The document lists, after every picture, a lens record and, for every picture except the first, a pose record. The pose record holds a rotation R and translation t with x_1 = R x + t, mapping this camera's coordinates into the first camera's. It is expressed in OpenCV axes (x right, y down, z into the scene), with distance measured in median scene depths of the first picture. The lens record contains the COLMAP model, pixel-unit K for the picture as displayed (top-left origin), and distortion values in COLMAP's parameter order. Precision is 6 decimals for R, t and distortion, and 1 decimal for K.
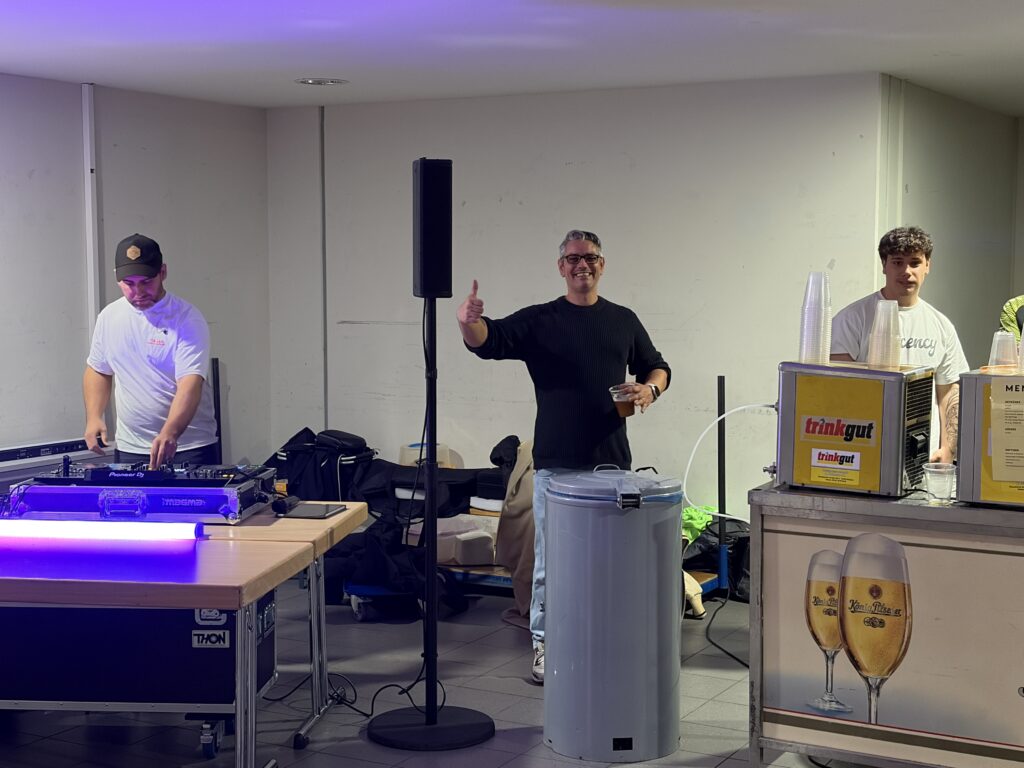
lens RADIAL K [[1567.4, 0, 512.0], [0, 1567.4, 384.0], [0, 0, 1]] dist [0.253924, -0.708377]
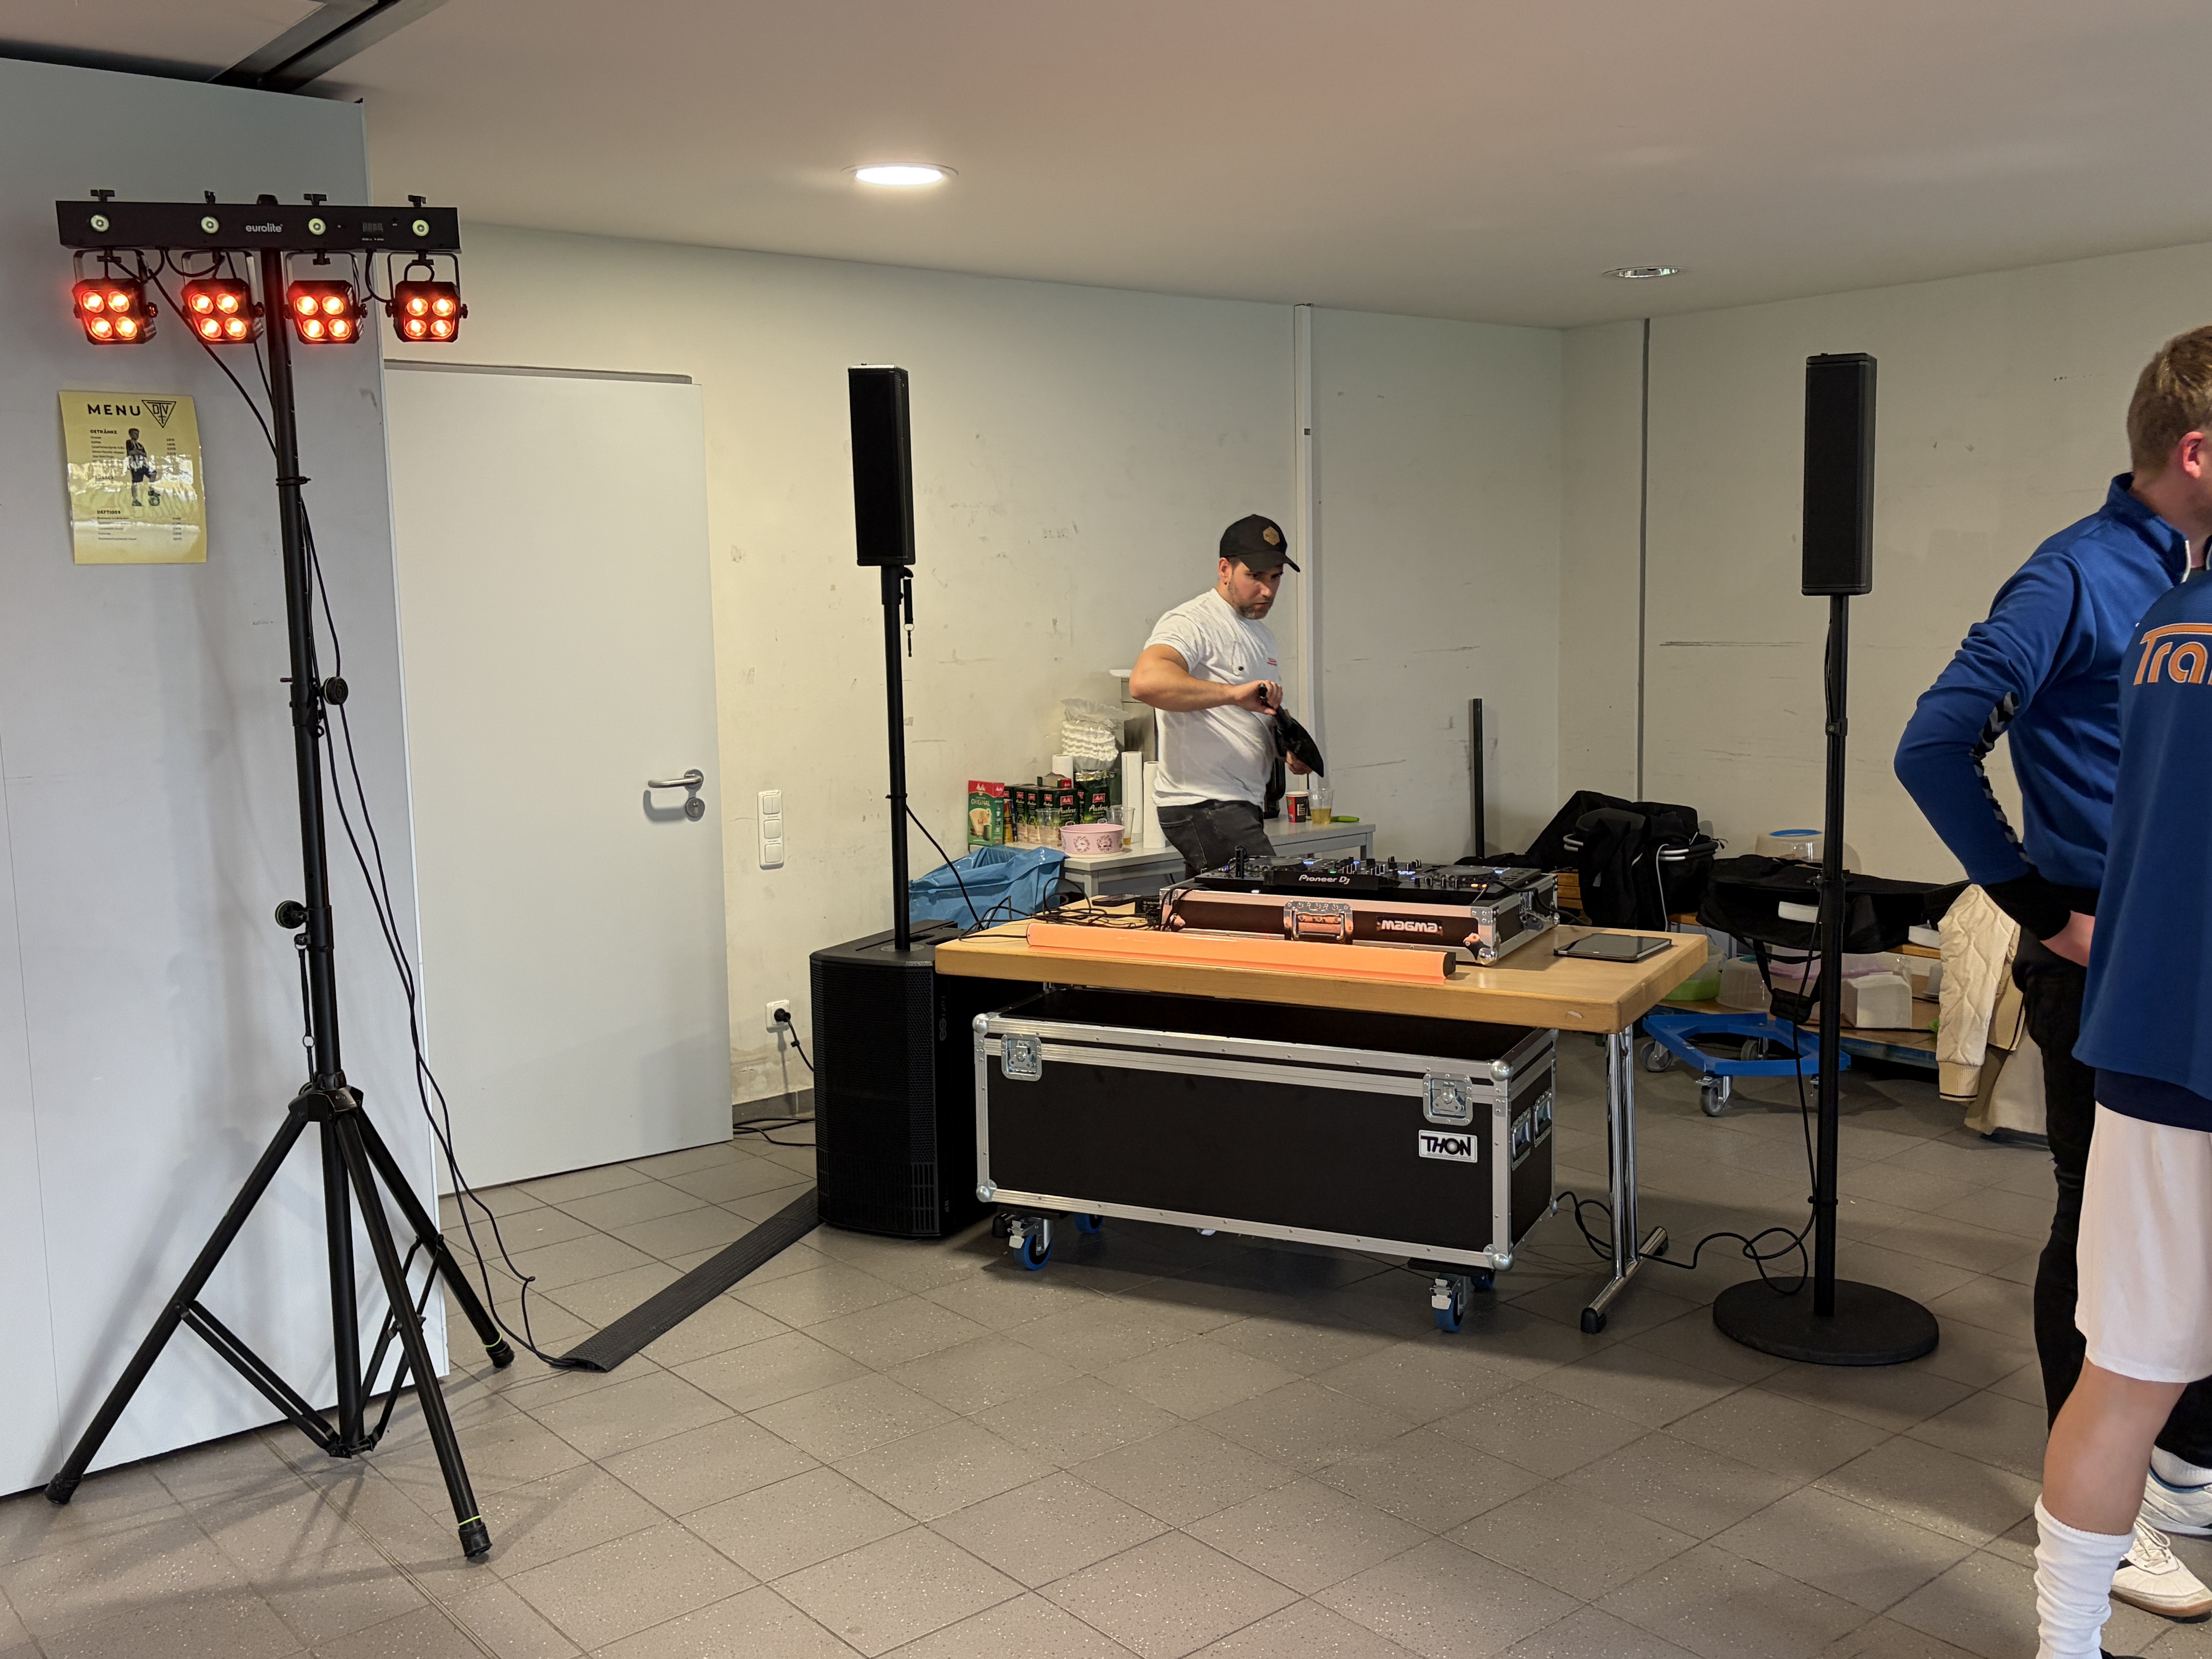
lens RADIAL K [[2028.8, 0, 1100.8], [0, 2028.8, 815.7], [0, 0, 1]] dist [0.059476, -0.008603]
pose [[0.929972, 0.020974, -0.367032, -0.025829], [-0.006238, 0.999128, 0.041289, -0.002835], [0.367578, -0.036109, 0.929291, 0.216782]]
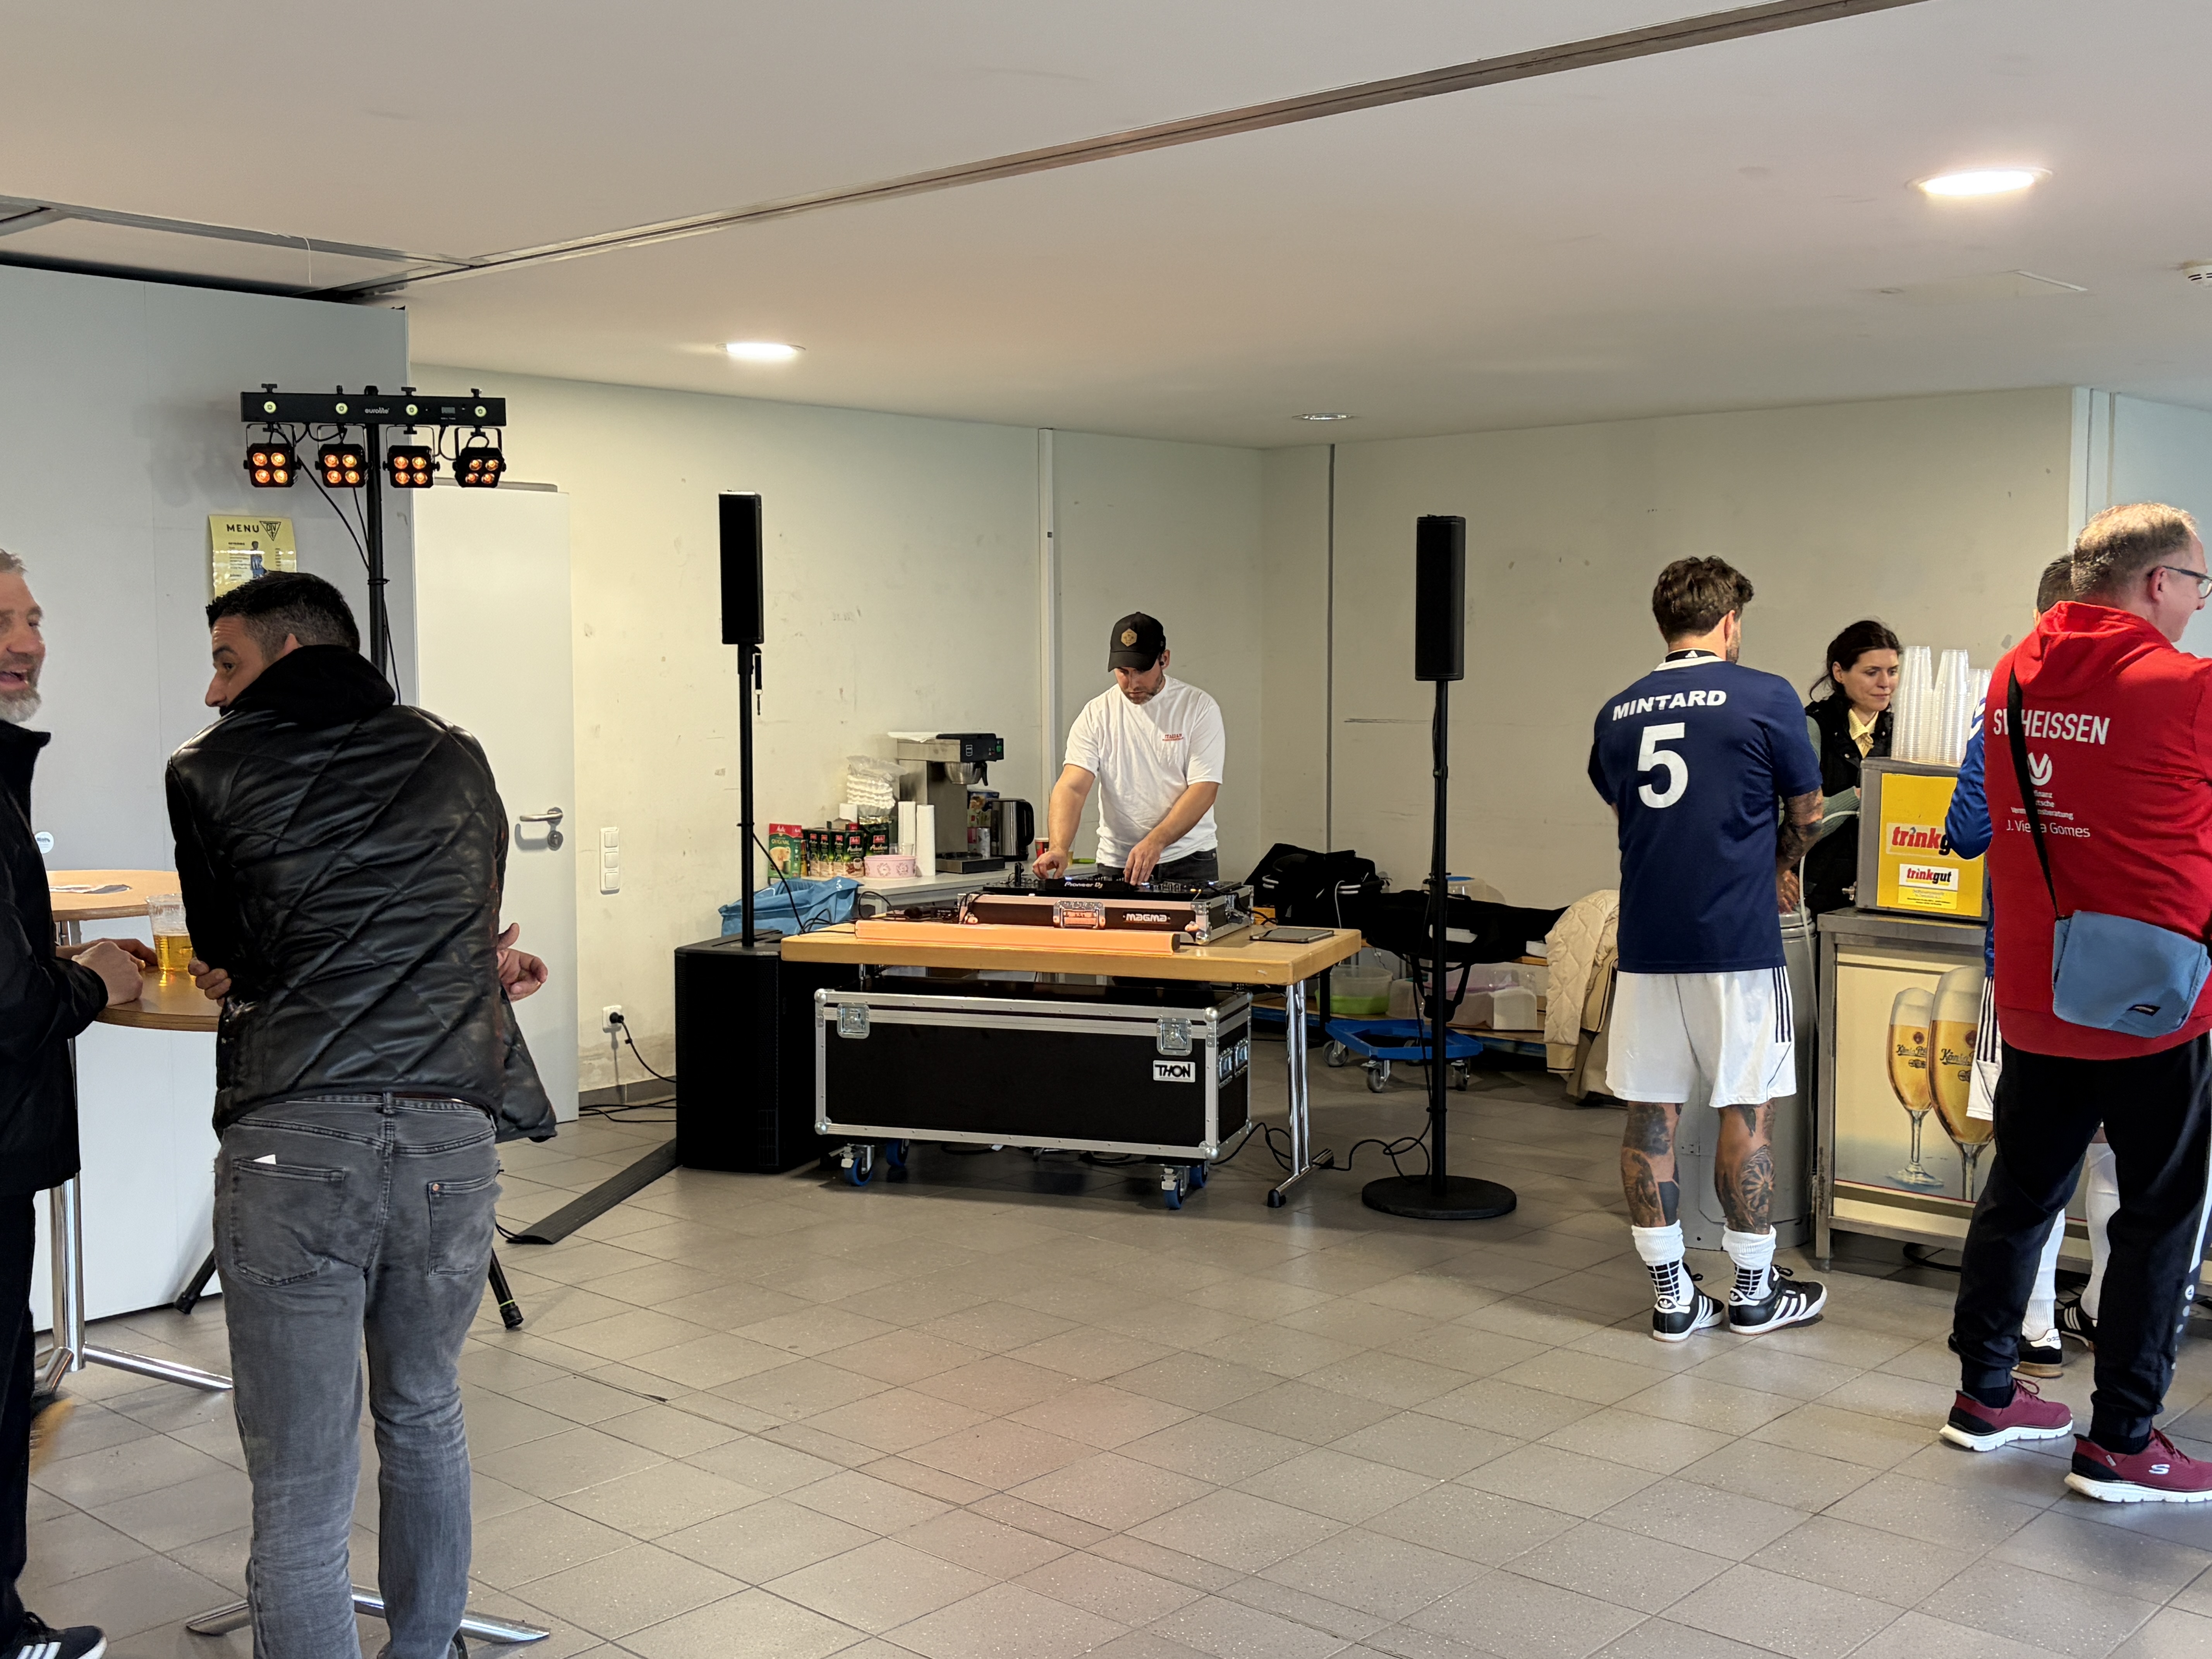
lens RADIAL K [[2321.0, 0, 1106.0], [0, 2321.0, 829.5], [0, 0, 1]] dist [0.055503, -0.010940]
pose [[0.973861, 0.015187, -0.226635, 0.064704], [-0.015399, 0.999881, 0.000836, 0.028648], [0.226620, 0.002676, 0.973979, -0.267370]]
